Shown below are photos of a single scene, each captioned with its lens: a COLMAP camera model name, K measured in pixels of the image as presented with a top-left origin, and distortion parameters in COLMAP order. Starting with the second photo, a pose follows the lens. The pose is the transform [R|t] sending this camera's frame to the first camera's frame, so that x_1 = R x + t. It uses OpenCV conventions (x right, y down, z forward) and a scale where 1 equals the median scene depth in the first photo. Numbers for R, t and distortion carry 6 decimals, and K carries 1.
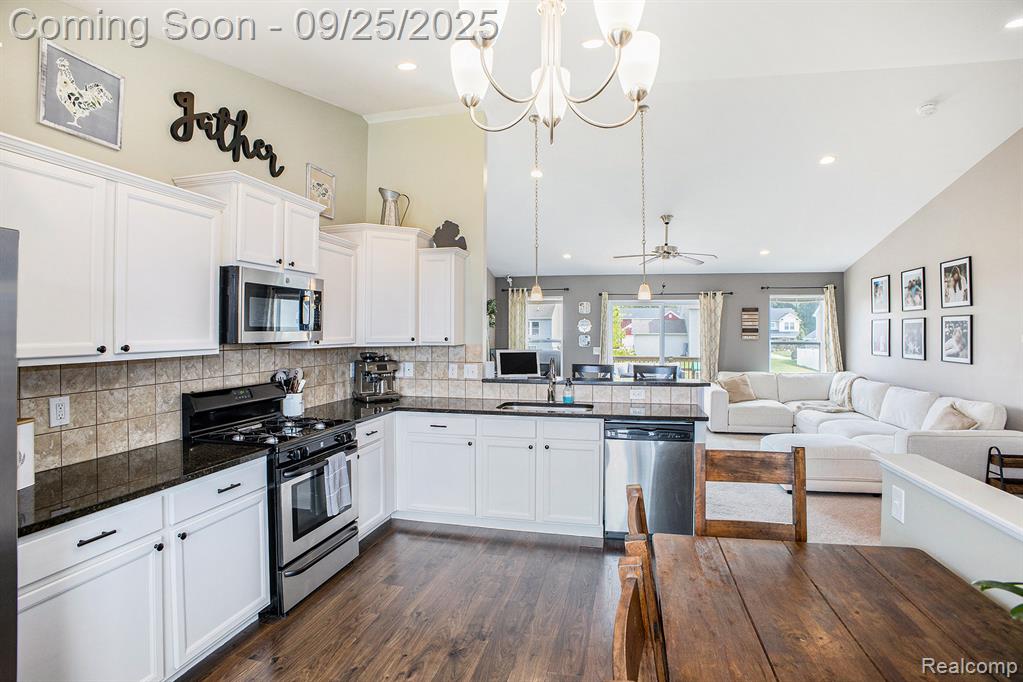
lens RADIAL K [[495.0, 0, 514.7], [0, 495.0, 326.0], [0, 0, 1]] dist [-0.000180, 0.001375]
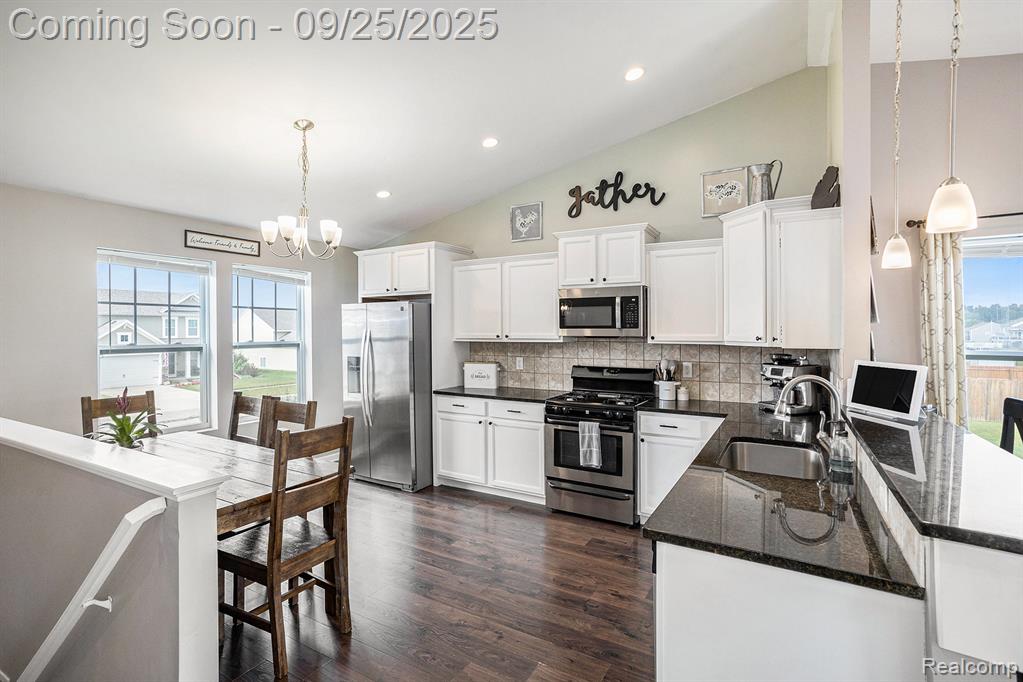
lens RADIAL K [[495.0, 0, 512.2], [0, 495.0, 334.9], [0, 0, 1]] dist [-0.000180, 0.001375]
pose [[-0.260774, 0.009745, -0.965351, 0.895857], [0.006865, 0.999942, 0.008240, 0.013945], [0.965376, -0.004478, -0.260825, 1.072992]]
